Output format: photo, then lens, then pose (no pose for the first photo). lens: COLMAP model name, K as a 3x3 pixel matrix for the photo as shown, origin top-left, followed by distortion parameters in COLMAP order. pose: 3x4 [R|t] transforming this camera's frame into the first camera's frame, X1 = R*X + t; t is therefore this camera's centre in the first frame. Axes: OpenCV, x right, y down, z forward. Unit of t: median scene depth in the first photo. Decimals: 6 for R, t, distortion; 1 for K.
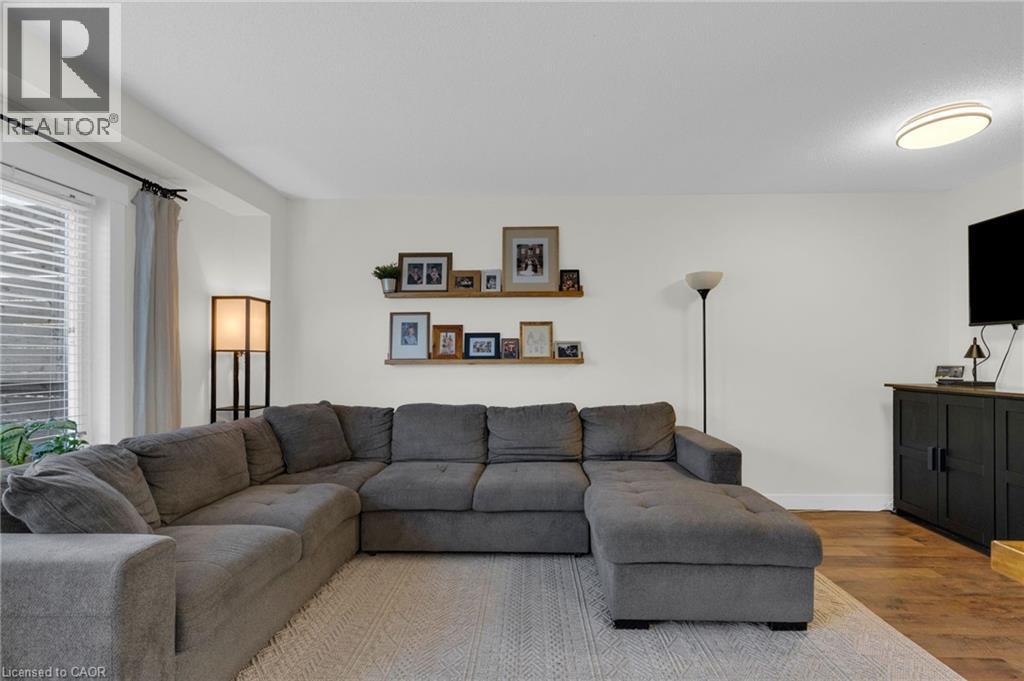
lens RADIAL K [[464.1, 0, 522.7], [0, 464.1, 362.8], [0, 0, 1]] dist [-0.004997, 0.003515]
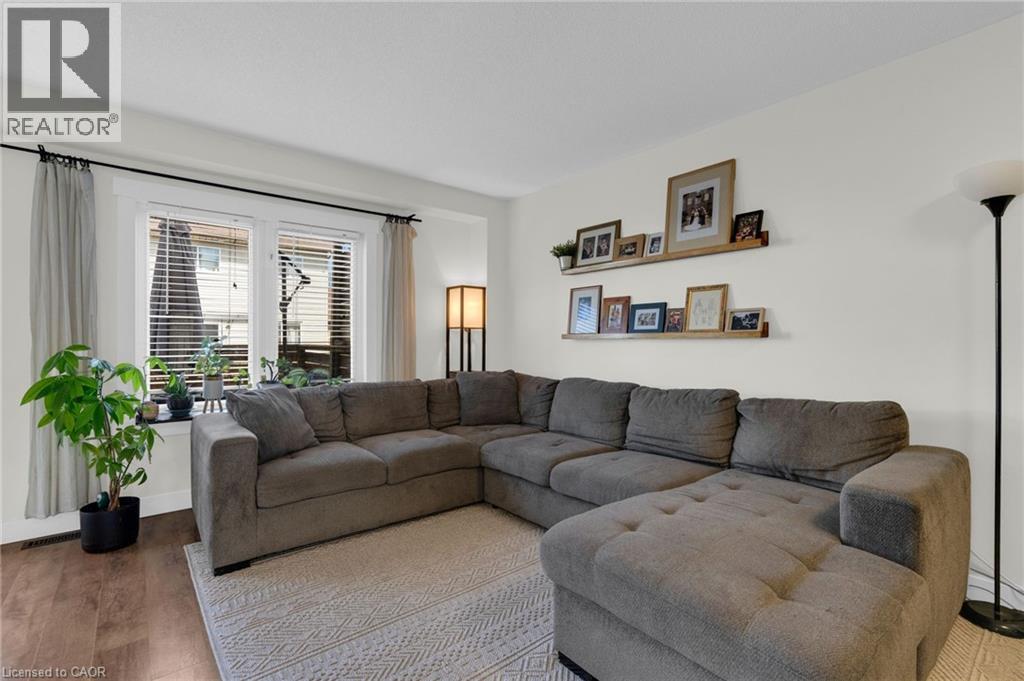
lens RADIAL K [[464.1, 0, 512.4], [0, 464.1, 341.3], [0, 0, 1]] dist [-0.004997, 0.003515]
pose [[0.656148, 0.005552, -0.754612, 0.425873], [-0.007164, 0.999974, 0.001128, 0.009077], [0.754598, 0.004666, 0.656170, 0.230554]]
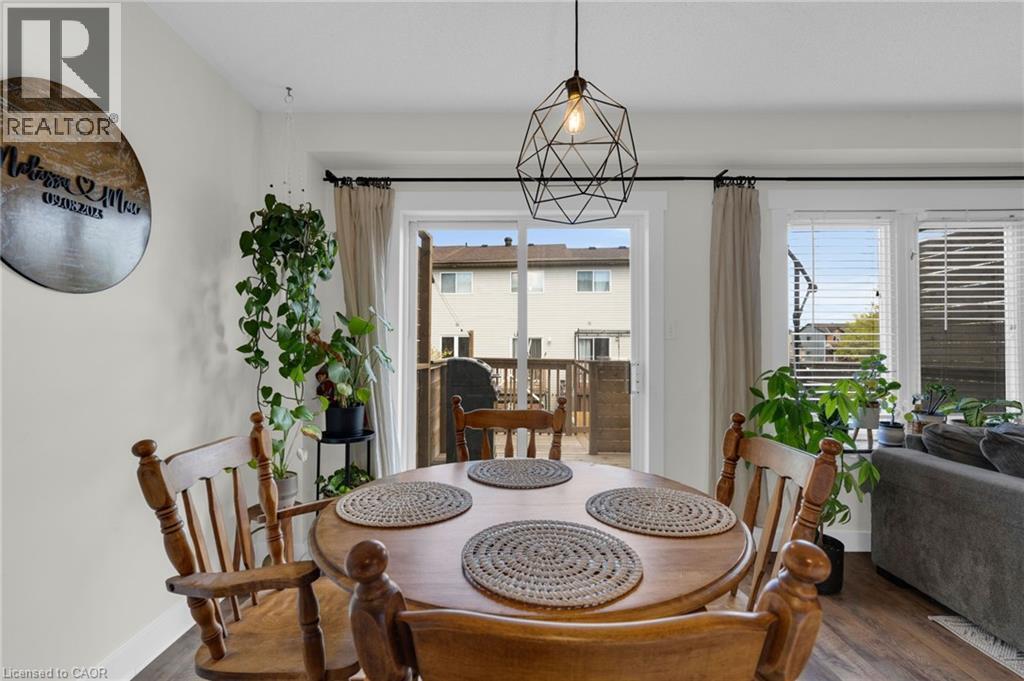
lens RADIAL K [[464.1, 0, 507.8], [0, 464.1, 344.0], [0, 0, 1]] dist [-0.004997, 0.003515]
pose [[0.007053, -0.011496, -0.999909, 0.132403], [-0.000939, 0.999933, -0.011503, -0.006200], [0.999975, 0.001020, 0.007042, -0.189325]]
